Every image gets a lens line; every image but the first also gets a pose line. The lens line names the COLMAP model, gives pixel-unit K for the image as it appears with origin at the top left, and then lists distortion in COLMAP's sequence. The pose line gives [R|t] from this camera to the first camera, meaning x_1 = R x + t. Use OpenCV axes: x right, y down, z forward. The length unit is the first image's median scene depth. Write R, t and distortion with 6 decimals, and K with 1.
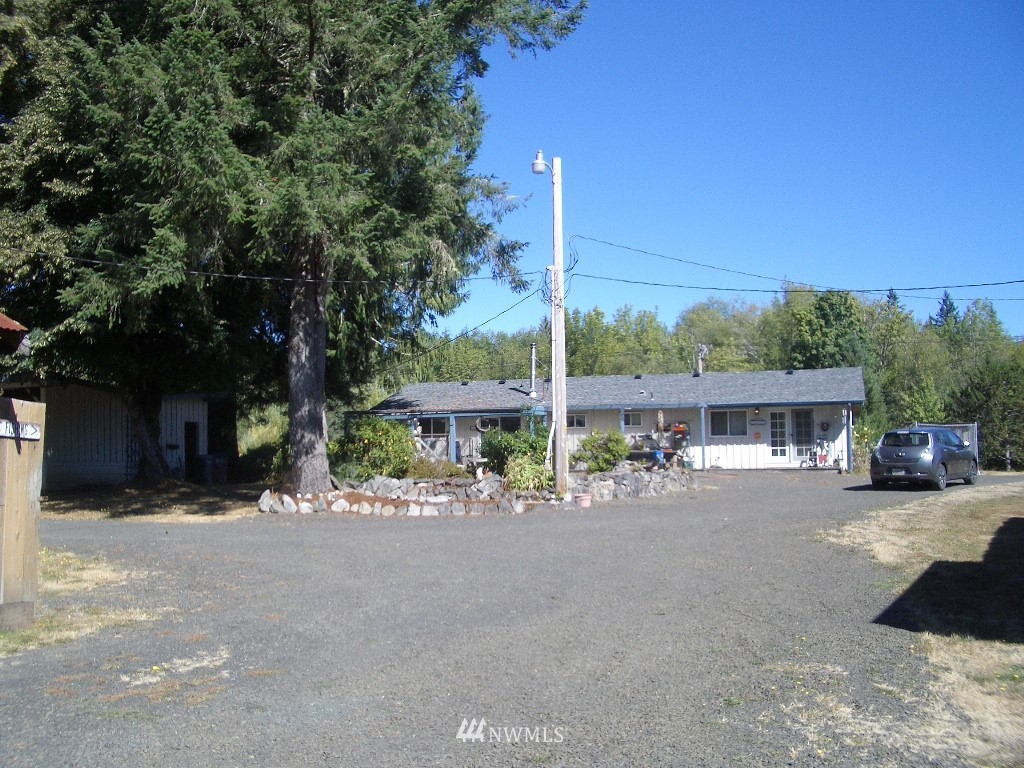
lens RADIAL K [[1034.6, 0, 494.4], [0, 1034.6, 369.7], [0, 0, 1]] dist [-0.266005, 0.294006]
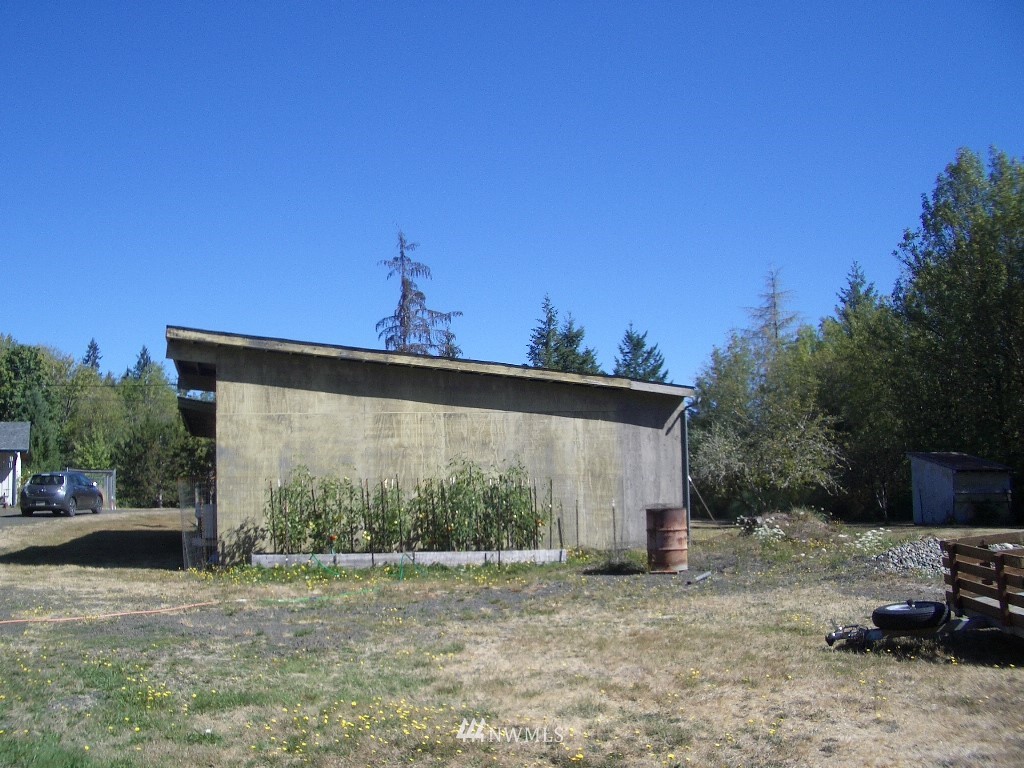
lens RADIAL K [[1034.6, 0, 494.4], [0, 1034.6, 369.7], [0, 0, 1]] dist [-0.266005, 0.294006]
pose [[0.724671, 0.070897, 0.685438, -0.059933], [-0.038877, 0.997315, -0.062054, -0.014475], [-0.687997, 0.018321, 0.725482, -0.289642]]
